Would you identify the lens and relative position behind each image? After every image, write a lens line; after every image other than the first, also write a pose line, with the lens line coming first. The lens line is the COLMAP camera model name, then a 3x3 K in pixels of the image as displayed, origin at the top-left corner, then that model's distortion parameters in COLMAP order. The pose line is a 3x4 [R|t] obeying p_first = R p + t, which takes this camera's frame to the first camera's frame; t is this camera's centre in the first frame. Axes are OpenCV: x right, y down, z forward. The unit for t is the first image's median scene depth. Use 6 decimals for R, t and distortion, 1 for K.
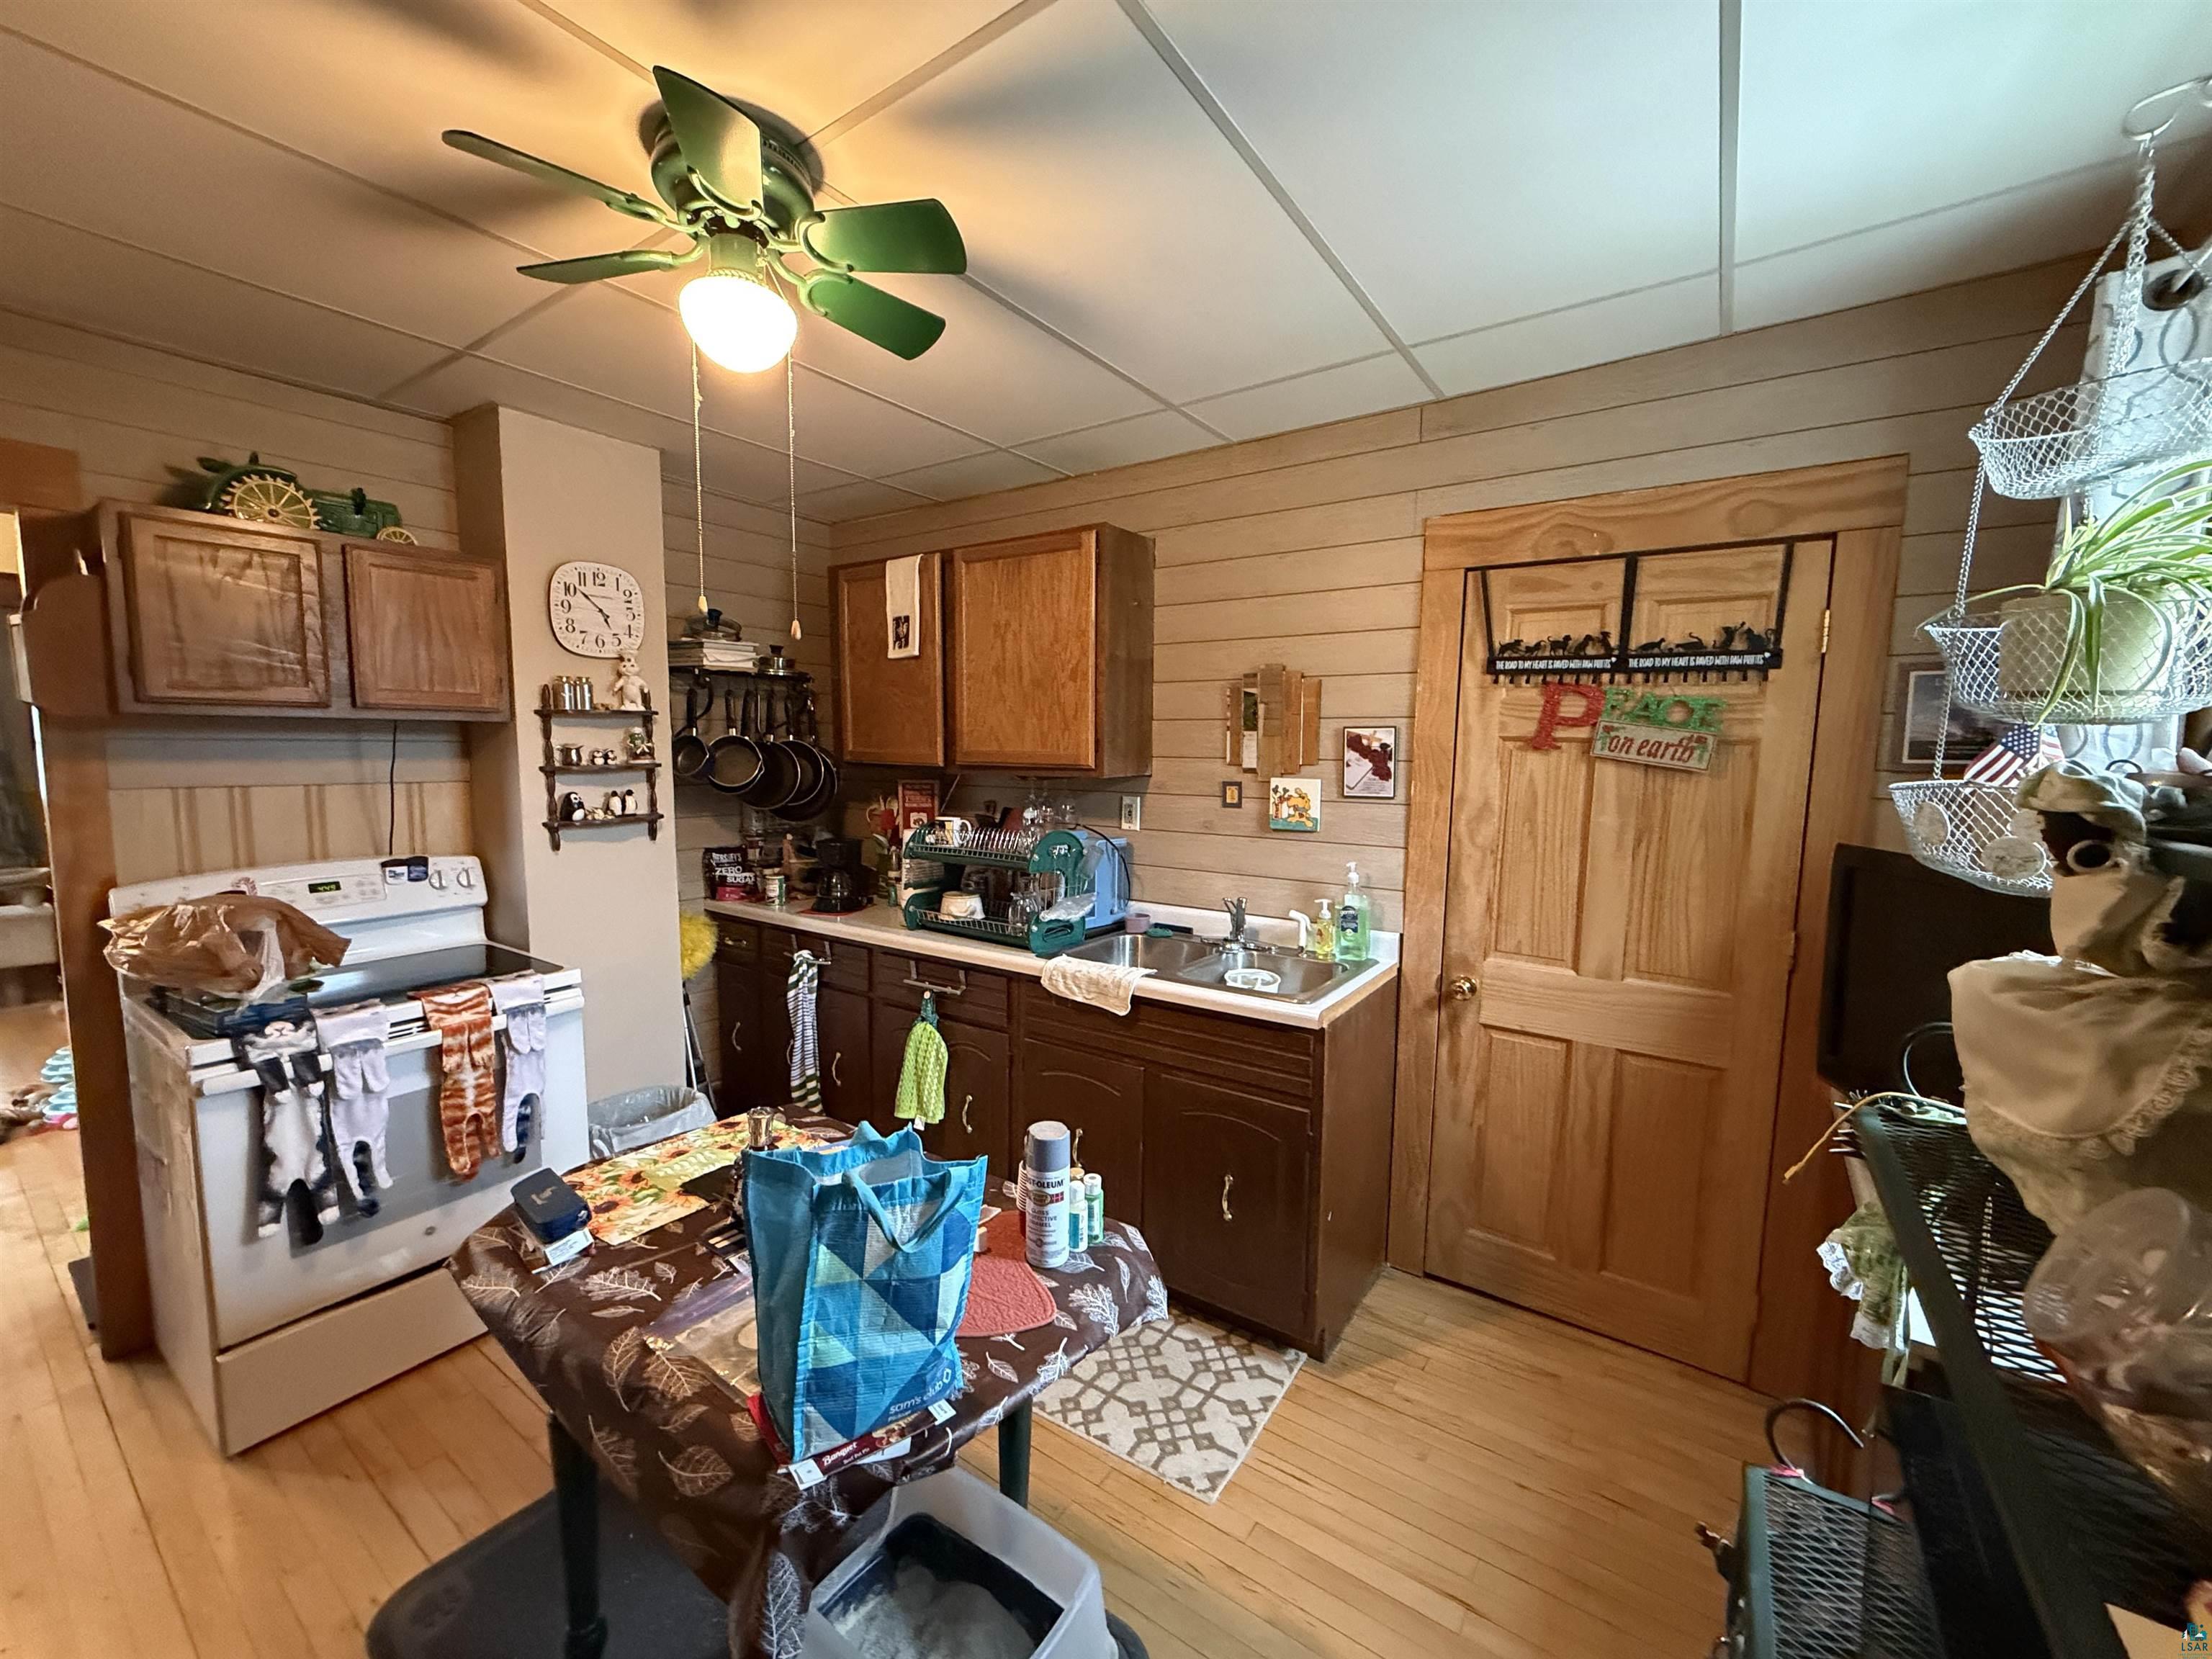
lens RADIAL K [[879.6, 0, 1098.1], [0, 879.6, 828.9], [0, 0, 1]] dist [0.000019, 0.000480]
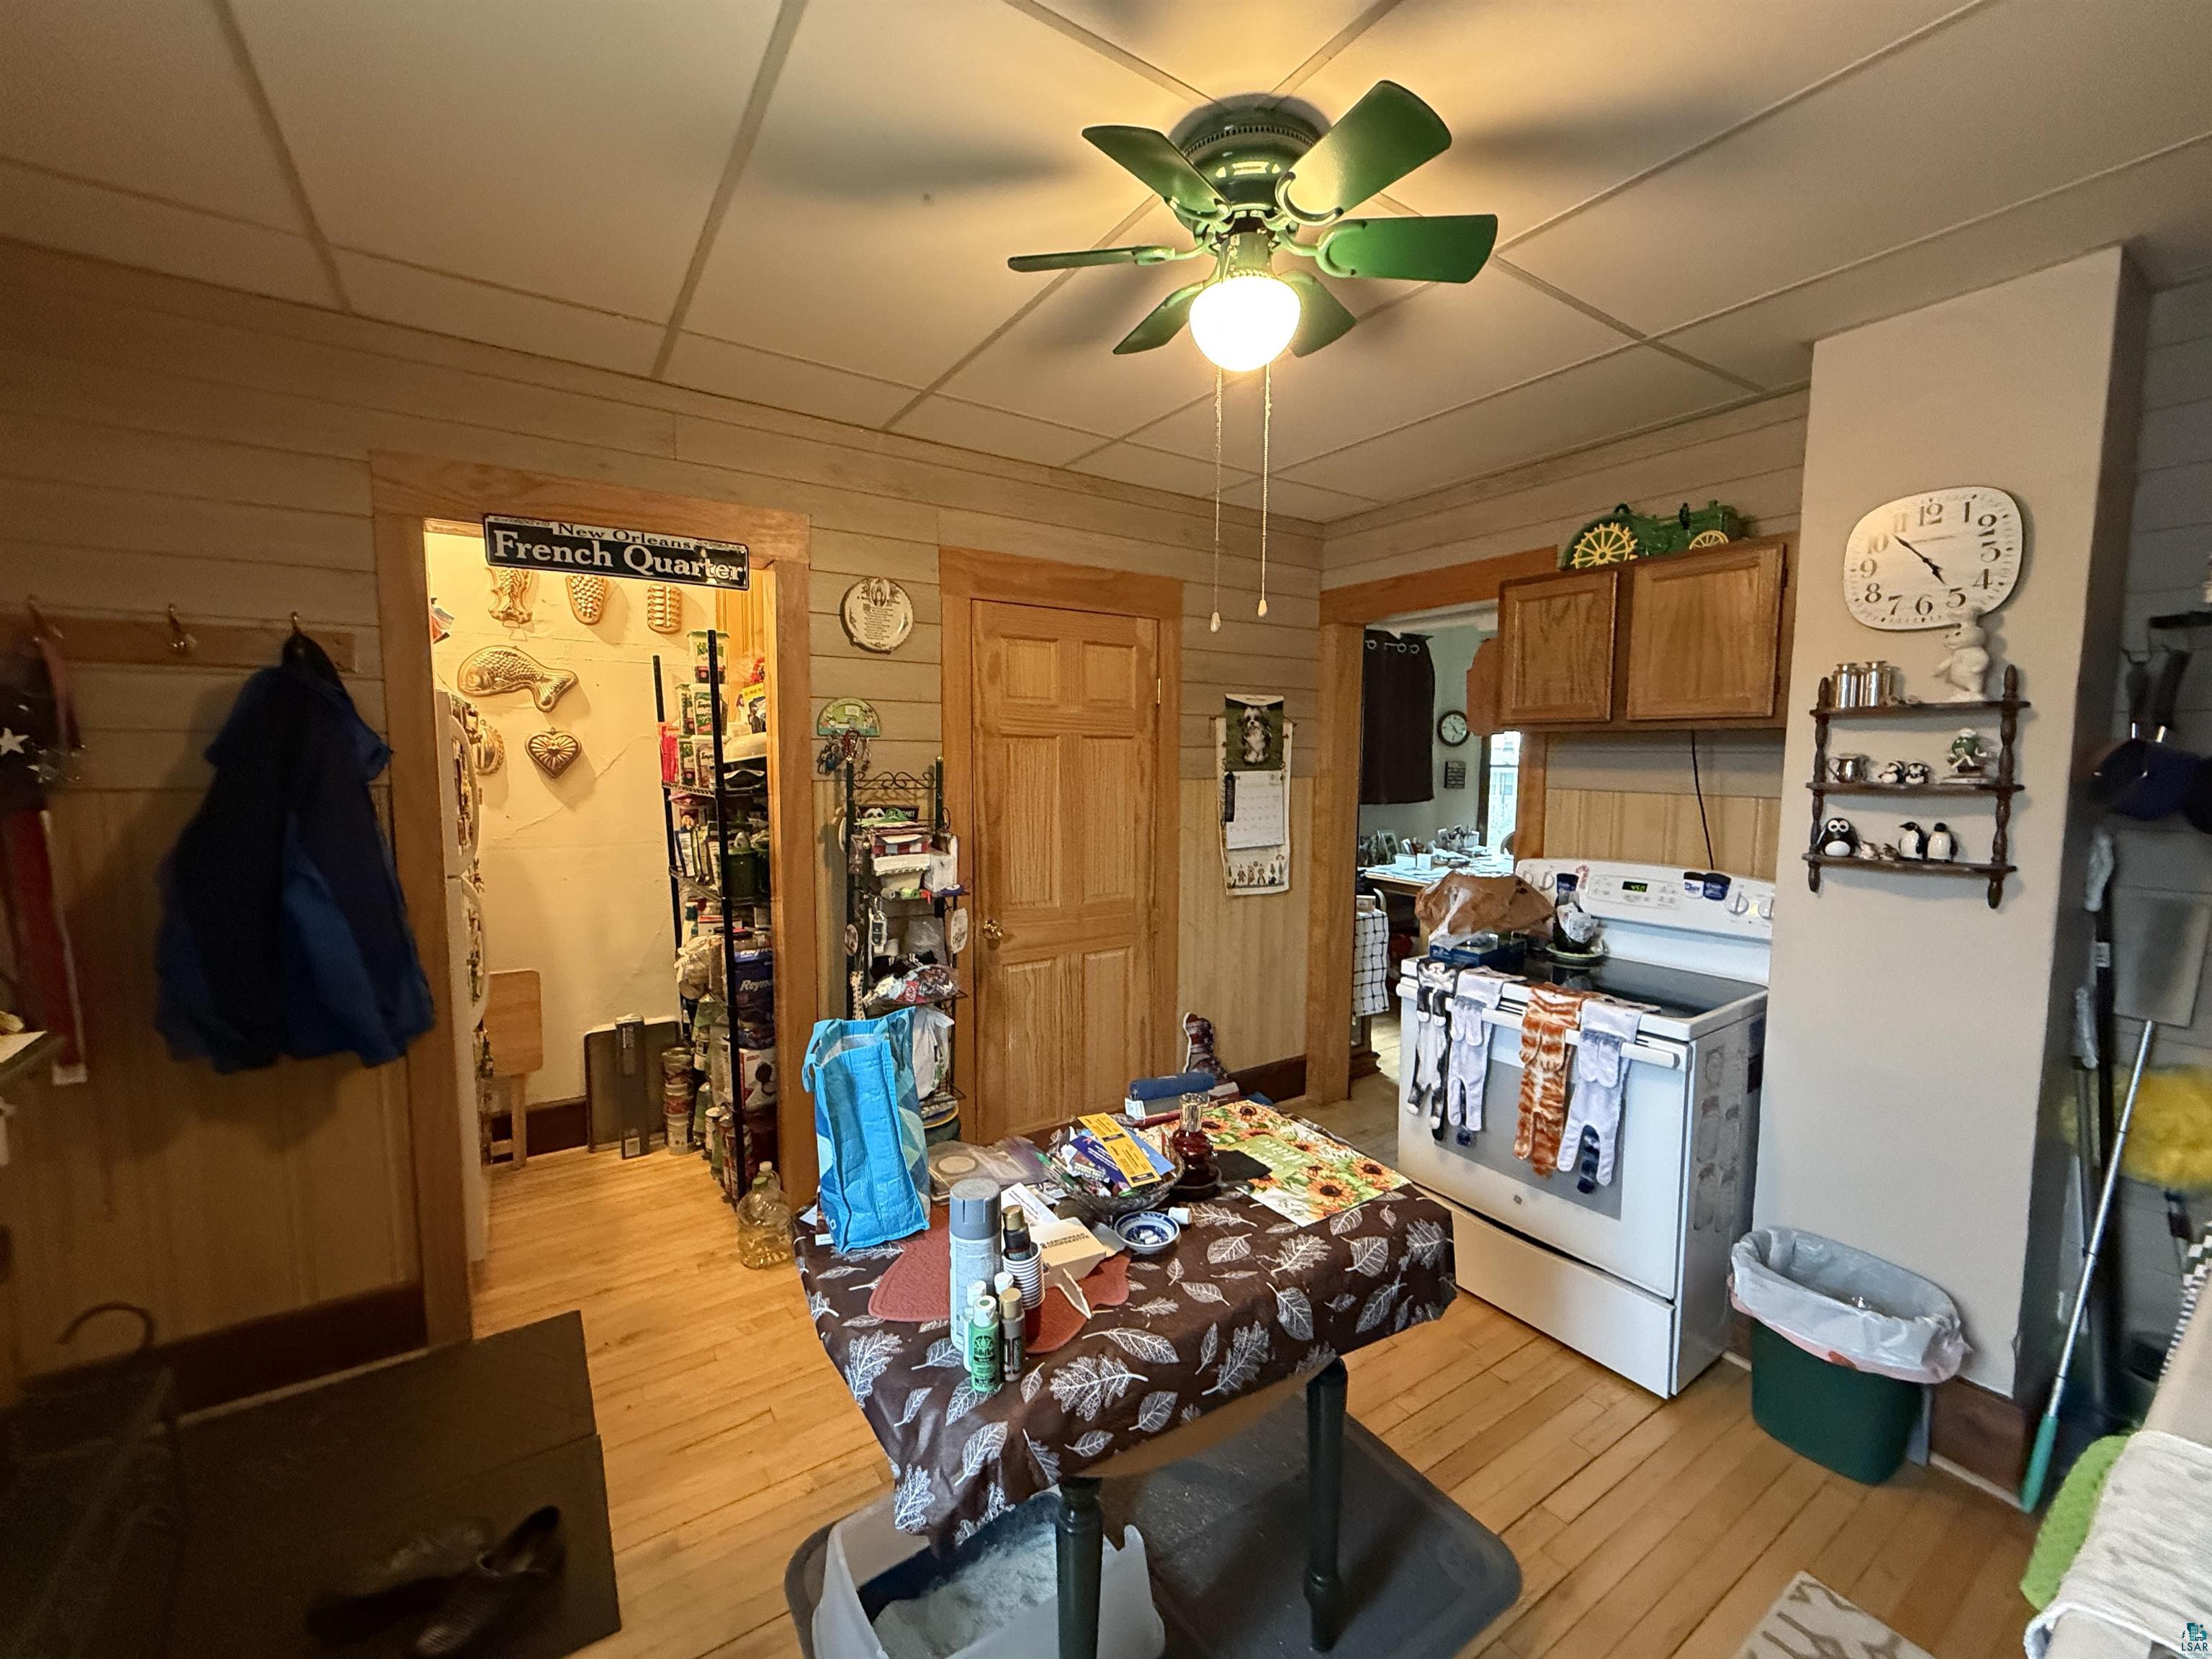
lens RADIAL K [[883.6, 0, 1104.8], [0, 883.6, 837.0], [0, 0, 1]] dist [0.001739, 0.000220]
pose [[-0.366496, 0.076280, -0.927287, 0.360064], [-0.098172, 0.987900, 0.120067, -0.059552], [0.925226, 0.135038, -0.354573, 0.745490]]
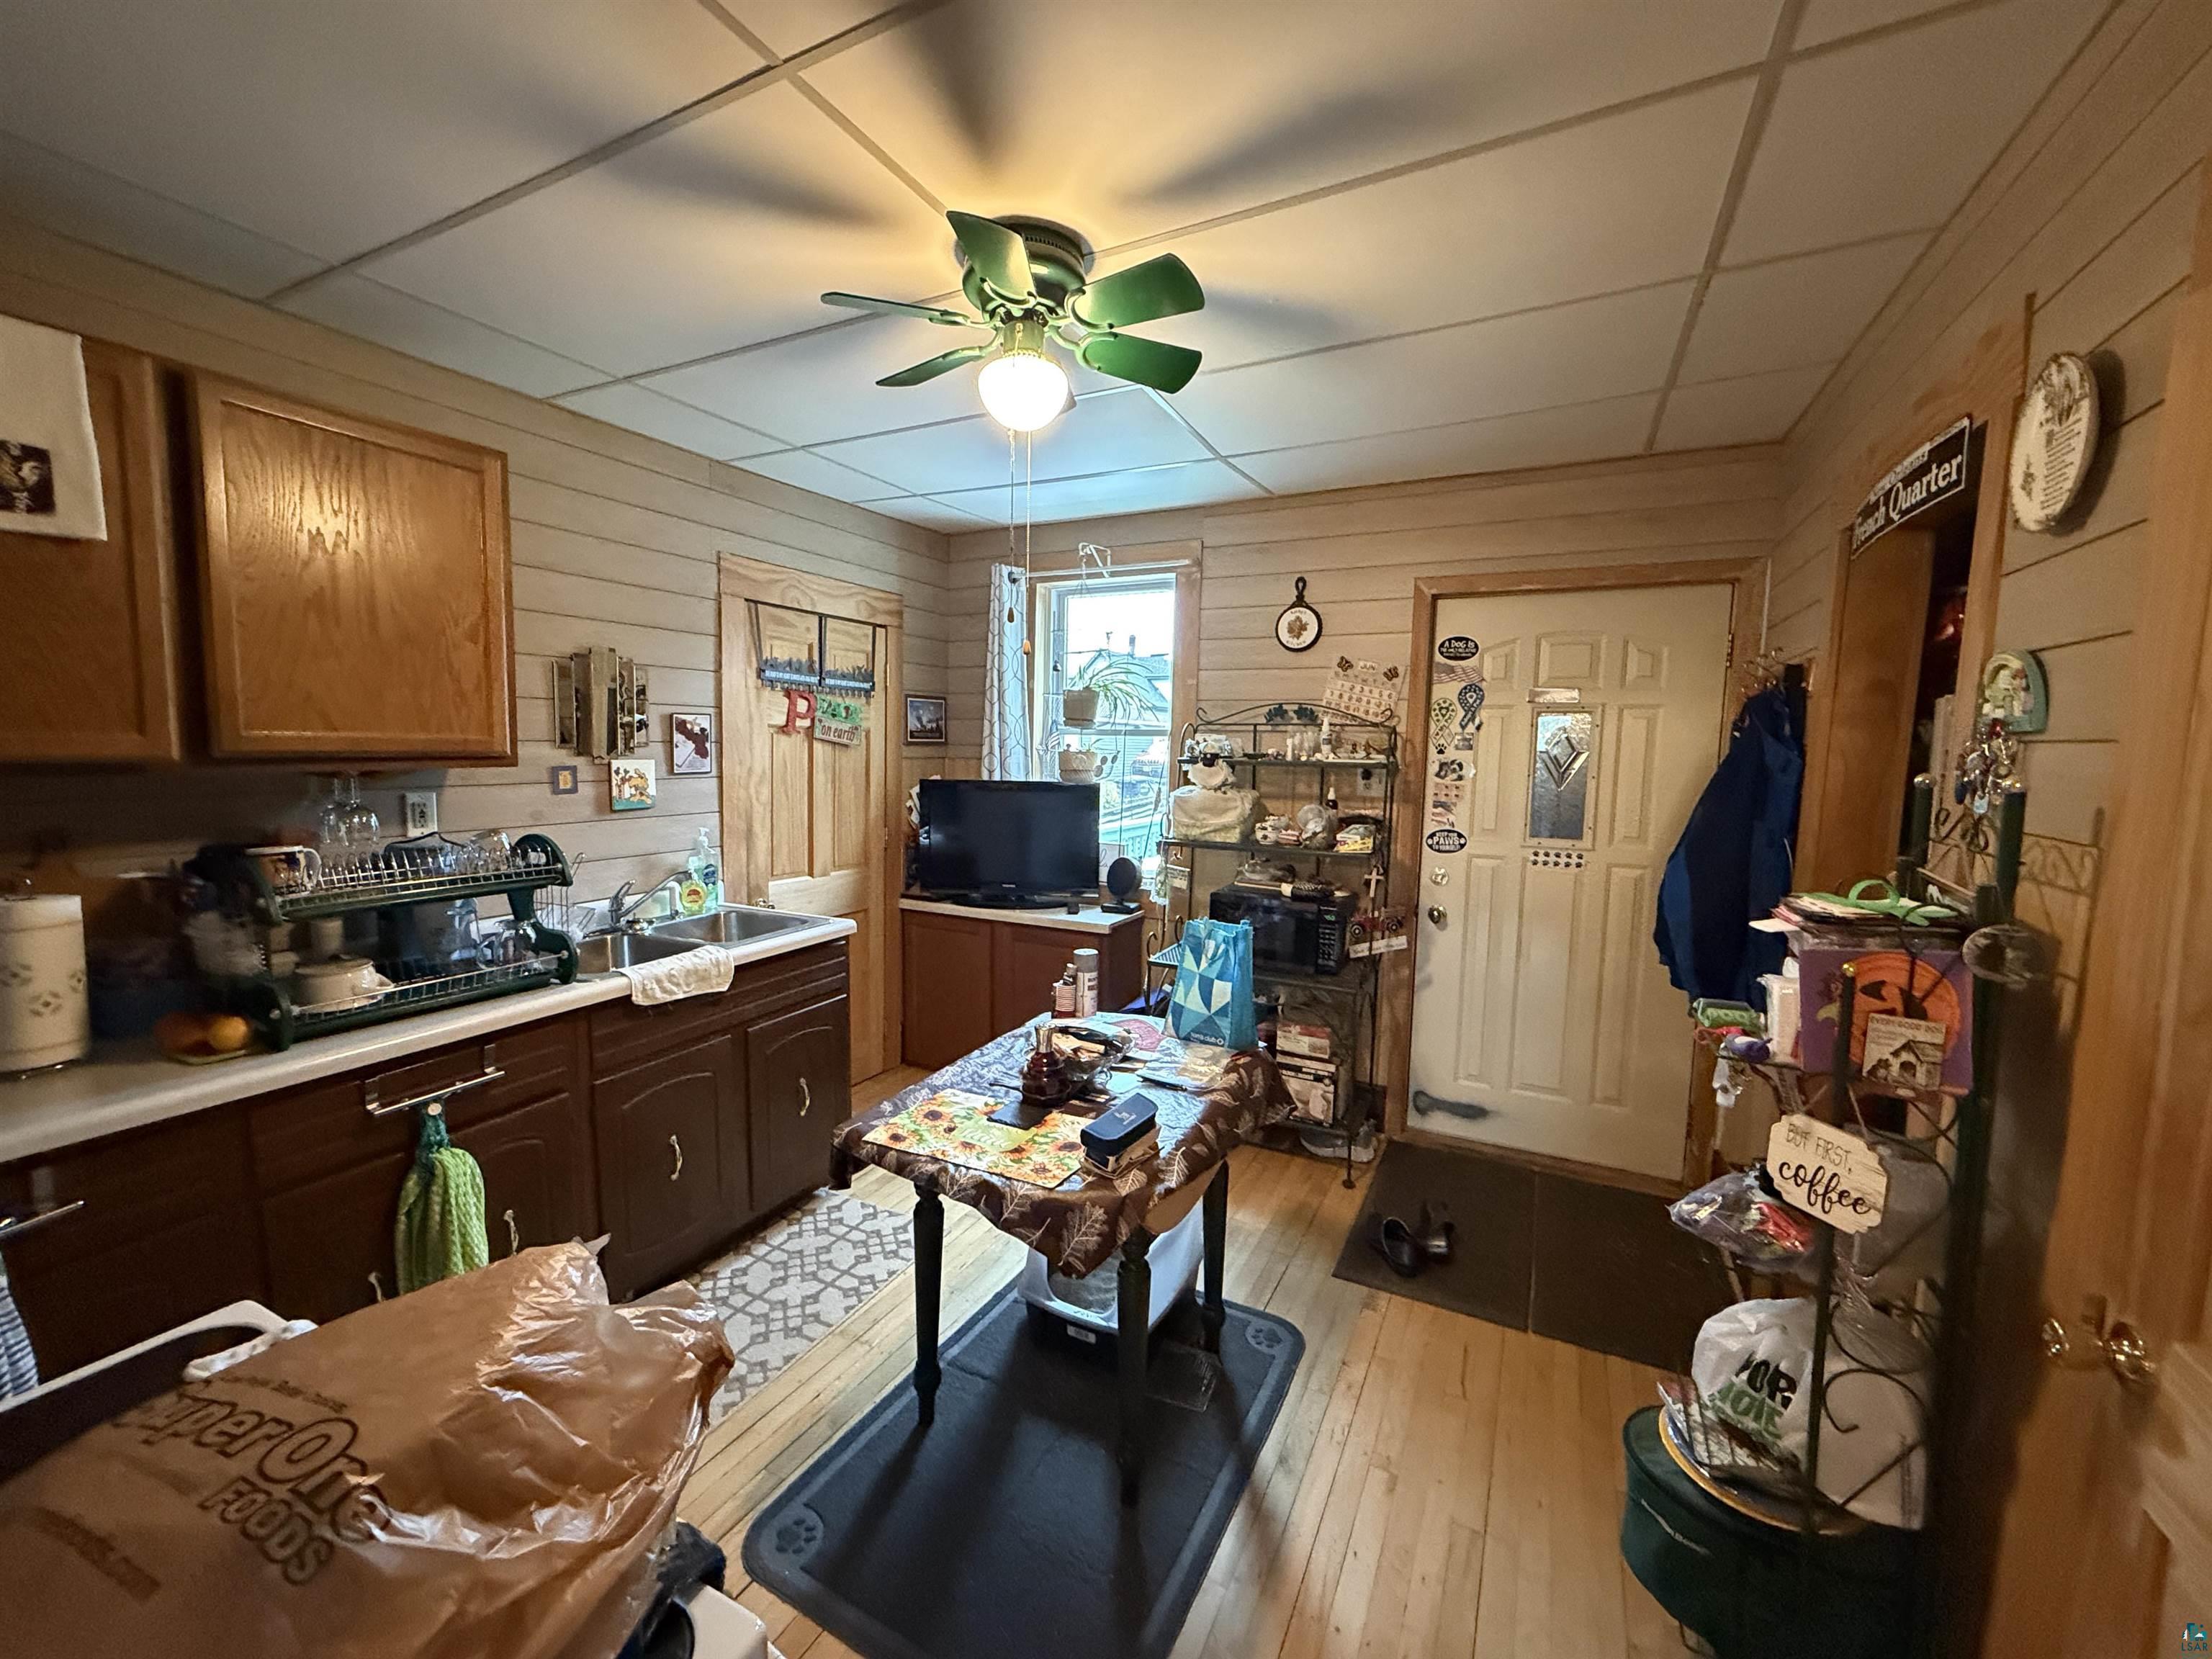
lens RADIAL K [[879.6, 0, 1098.1], [0, 879.6, 828.9], [0, 0, 1]] dist [0.000019, 0.000480]
pose [[-0.131083, -0.110757, 0.985165, -0.979927], [0.073363, 0.989931, 0.121055, -0.067715], [-0.988653, 0.088143, -0.121638, 0.637006]]
